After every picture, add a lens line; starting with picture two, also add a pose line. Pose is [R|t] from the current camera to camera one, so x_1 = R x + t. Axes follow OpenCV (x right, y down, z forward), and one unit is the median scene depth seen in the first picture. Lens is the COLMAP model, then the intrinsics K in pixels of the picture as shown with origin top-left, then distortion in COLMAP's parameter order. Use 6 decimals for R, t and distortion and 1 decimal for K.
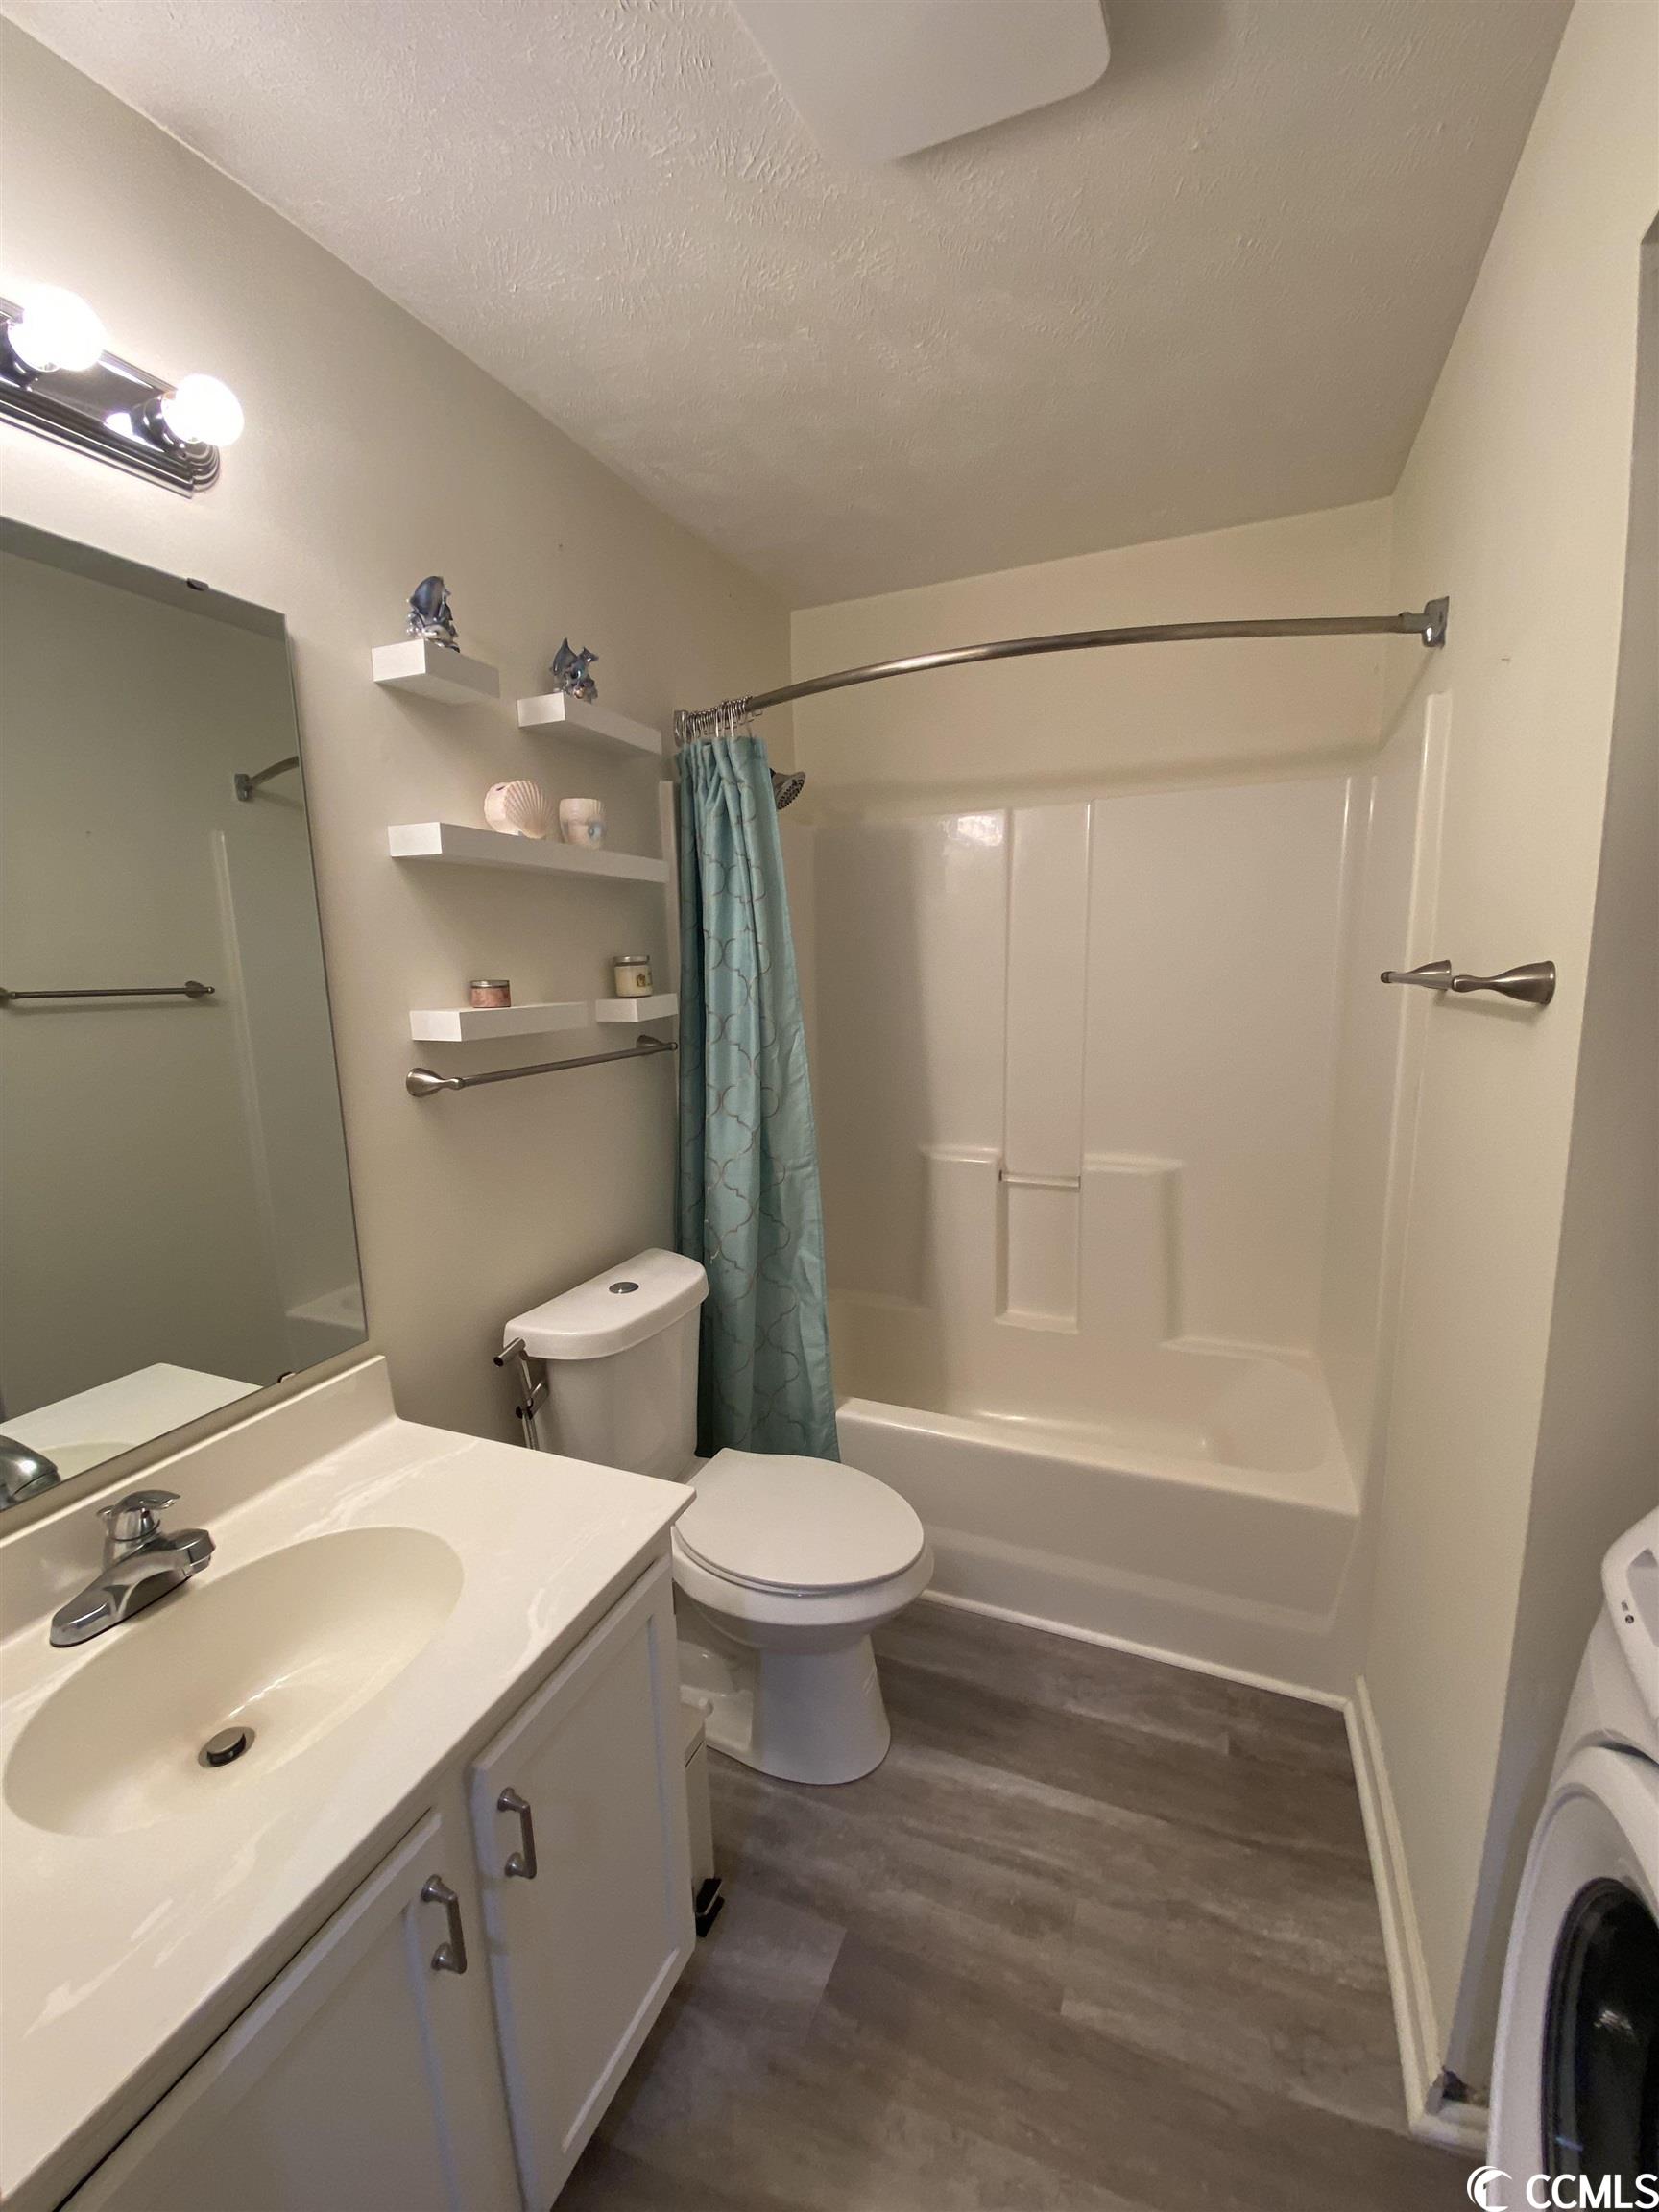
lens RADIAL K [[897.5, 0, 834.3], [0, 897.5, 1119.3], [0, 0, 1]] dist [0.052848, -0.035973]
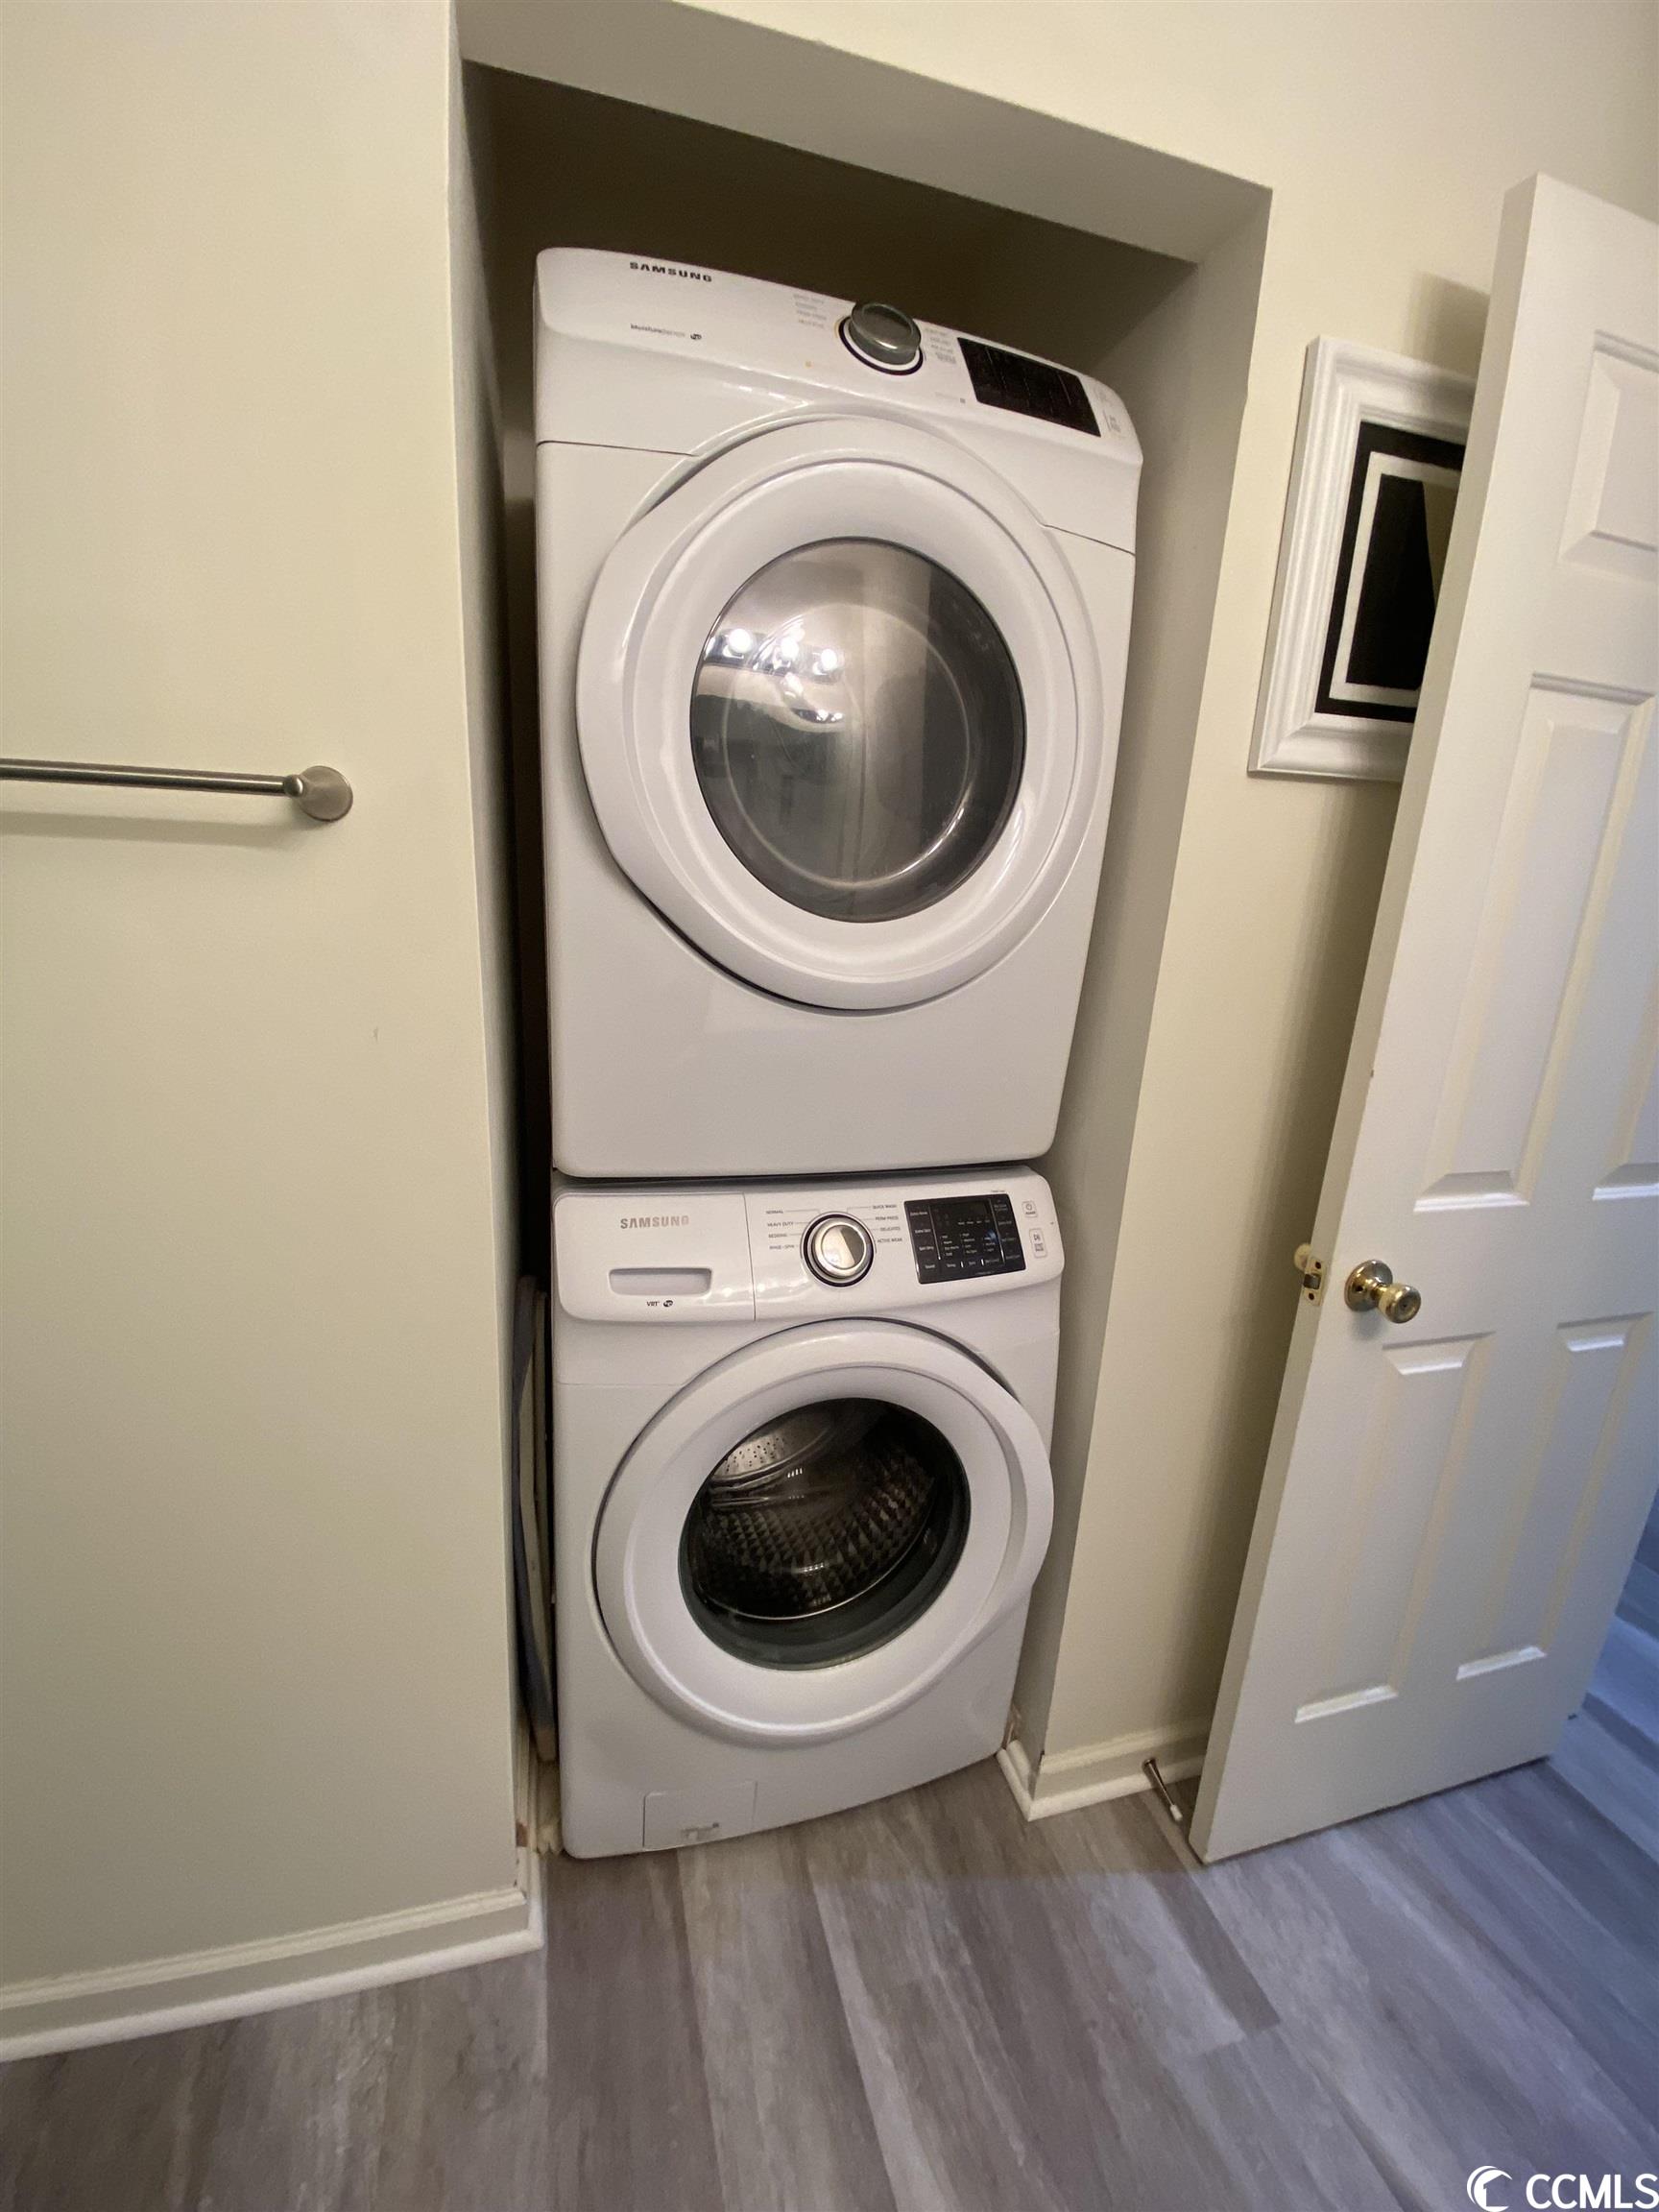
lens RADIAL K [[910.4, 0, 829.5], [0, 910.4, 1106.0], [0, 0, 1]] dist [0.000700, -0.013143]
pose [[-0.623516, -0.201941, 0.755280, -0.094693], [0.094524, 0.939506, 0.329232, -0.059451], [-0.776075, 0.276674, -0.566709, 0.646542]]
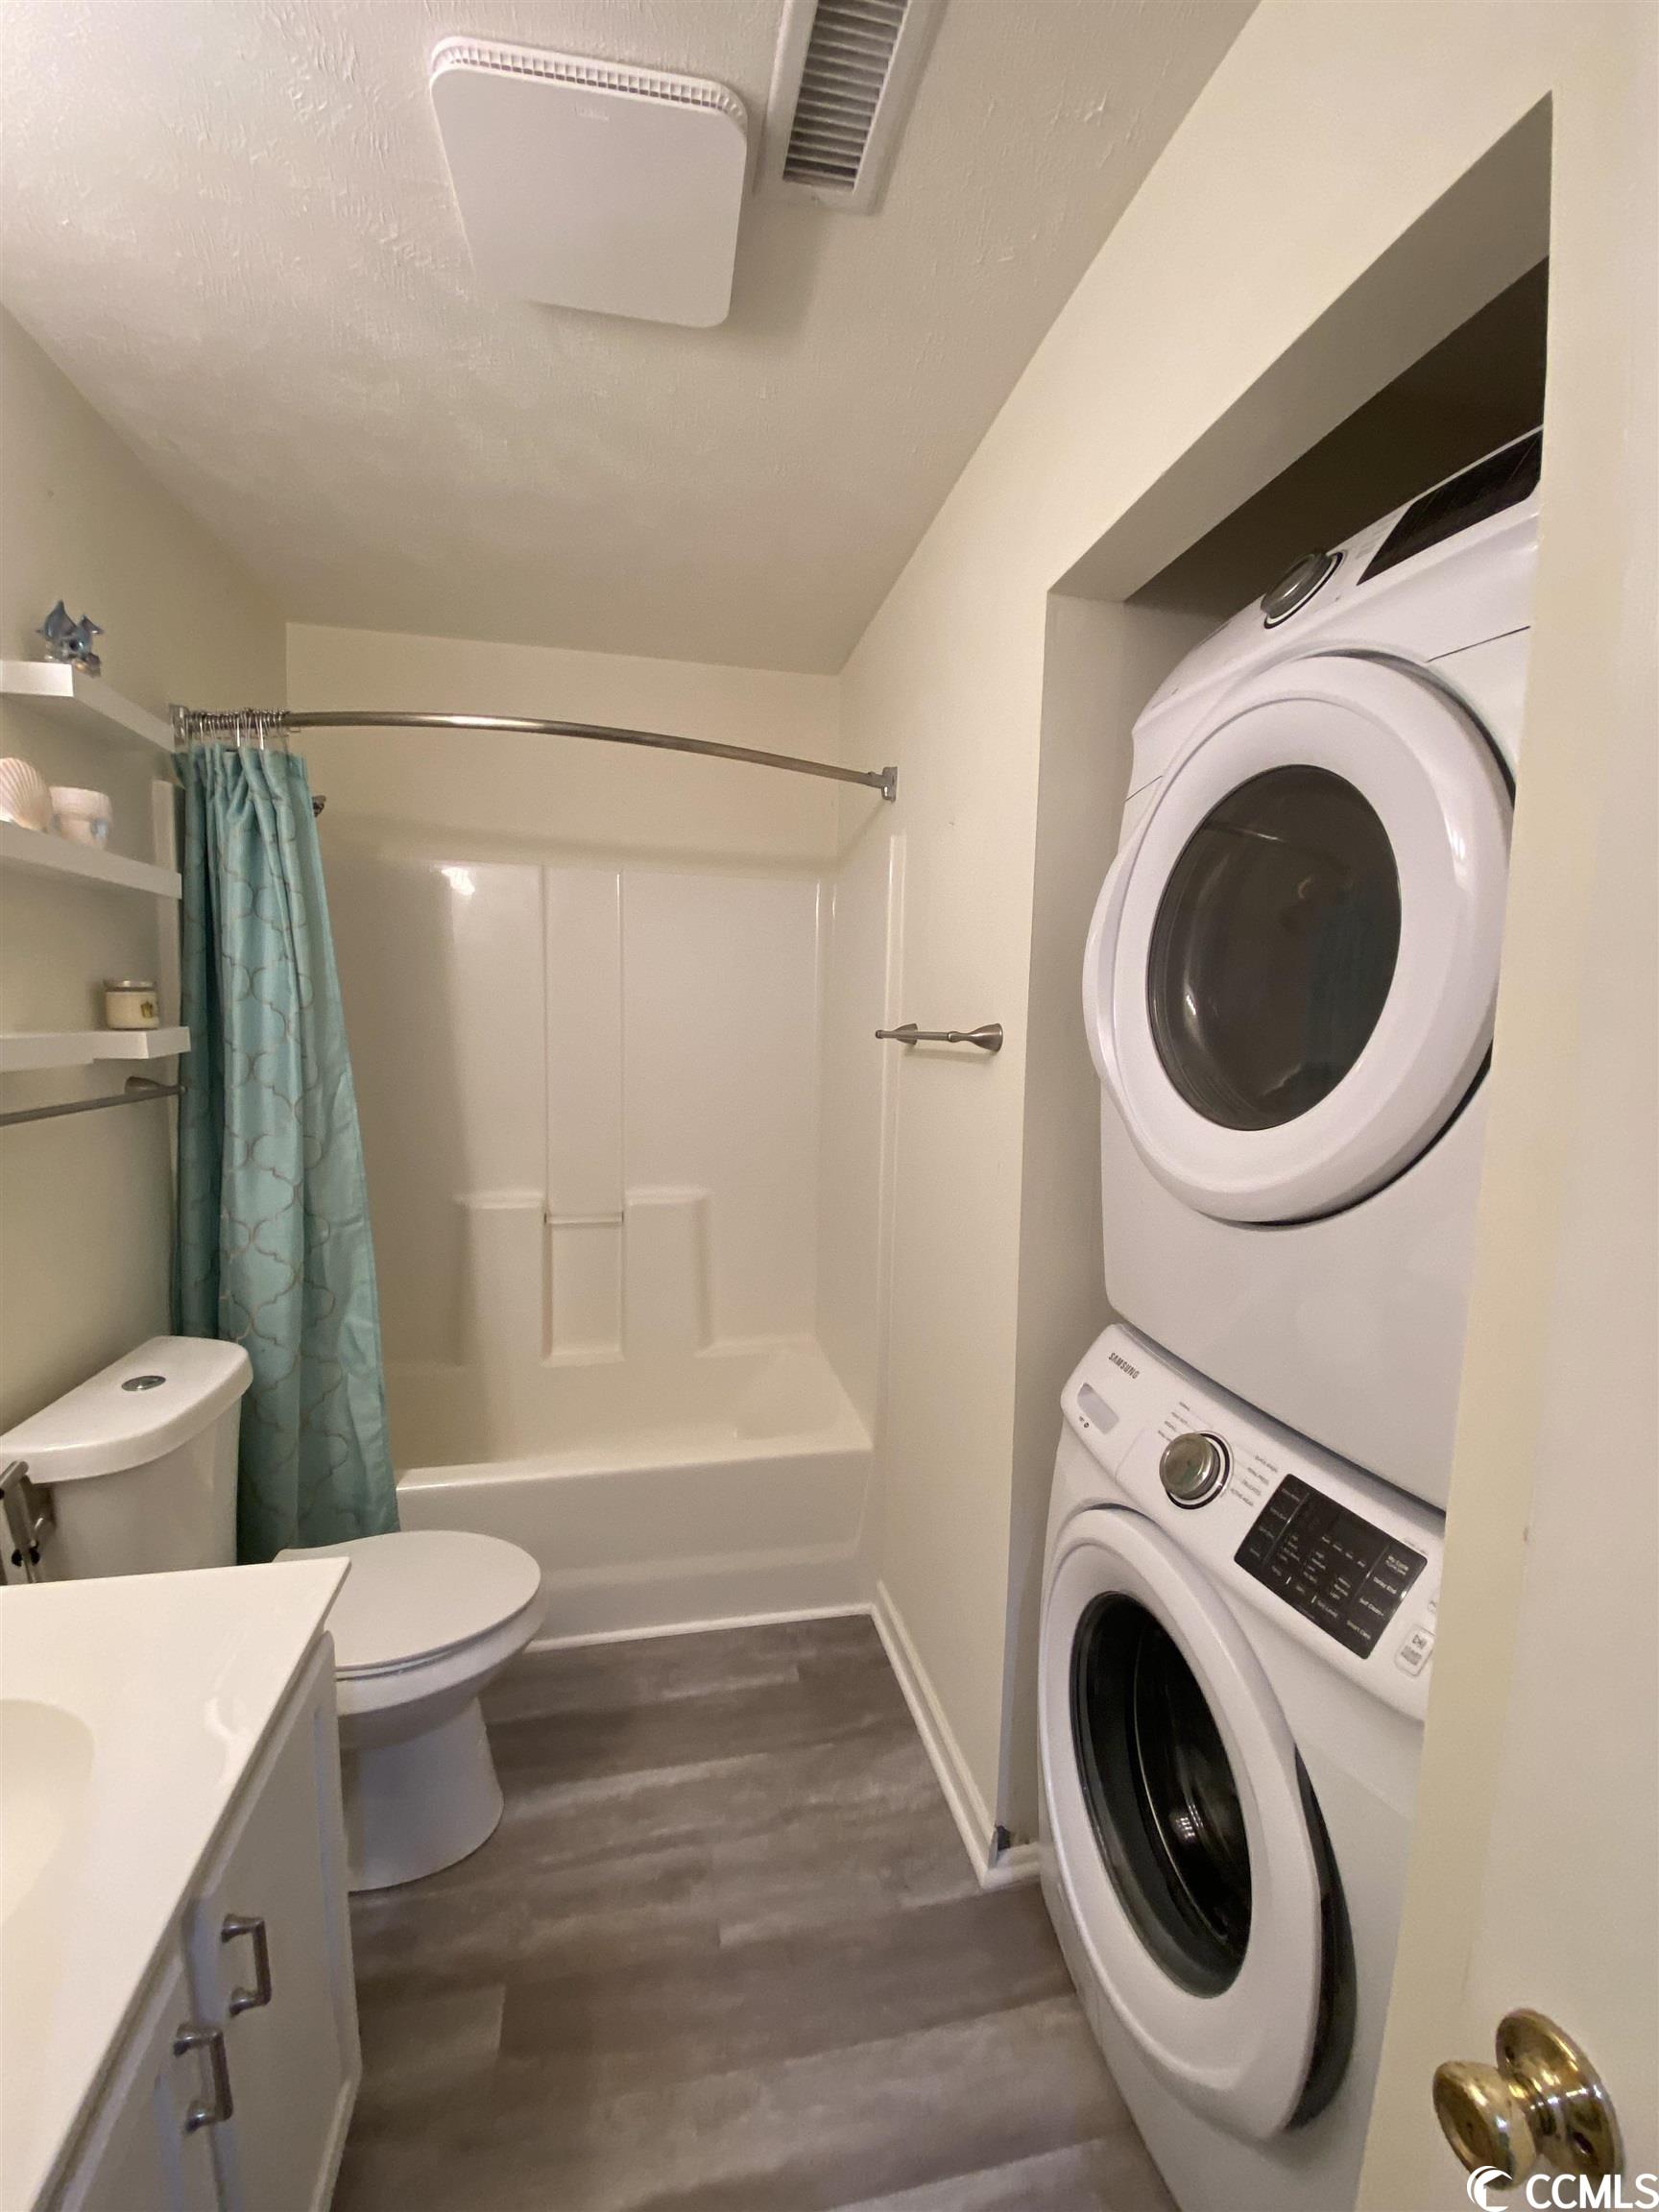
lens RADIAL K [[897.5, 0, 834.3], [0, 897.5, 1119.3], [0, 0, 1]] dist [0.052848, -0.035973]
pose [[0.821614, -0.024710, 0.569508, -0.173780], [0.060062, 0.997252, -0.043381, 0.021108], [-0.566871, 0.069848, 0.820840, -0.045991]]
